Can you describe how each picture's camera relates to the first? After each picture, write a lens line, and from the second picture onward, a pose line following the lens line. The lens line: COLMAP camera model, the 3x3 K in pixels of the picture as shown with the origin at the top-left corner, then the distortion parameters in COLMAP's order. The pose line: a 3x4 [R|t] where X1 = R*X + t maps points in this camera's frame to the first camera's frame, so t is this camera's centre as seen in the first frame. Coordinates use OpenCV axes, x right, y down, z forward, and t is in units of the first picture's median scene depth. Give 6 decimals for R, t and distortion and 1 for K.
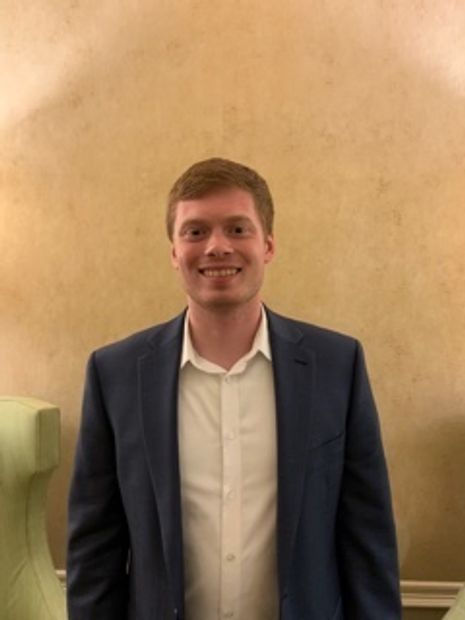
lens RADIAL K [[472.3, 0, 228.0], [0, 472.3, 304.8], [0, 0, 1]] dist [0.005355, -0.004410]
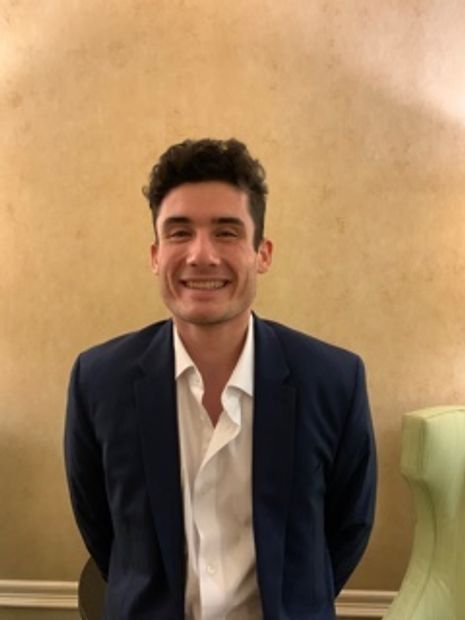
lens RADIAL K [[472.3, 0, 235.8], [0, 472.3, 302.8], [0, 0, 1]] dist [0.005355, -0.004410]
pose [[0.999639, 0.012412, 0.023827, 0.116575], [-0.012356, 0.999921, -0.002465, -0.015918], [-0.023856, 0.002170, 0.999713, 0.012995]]
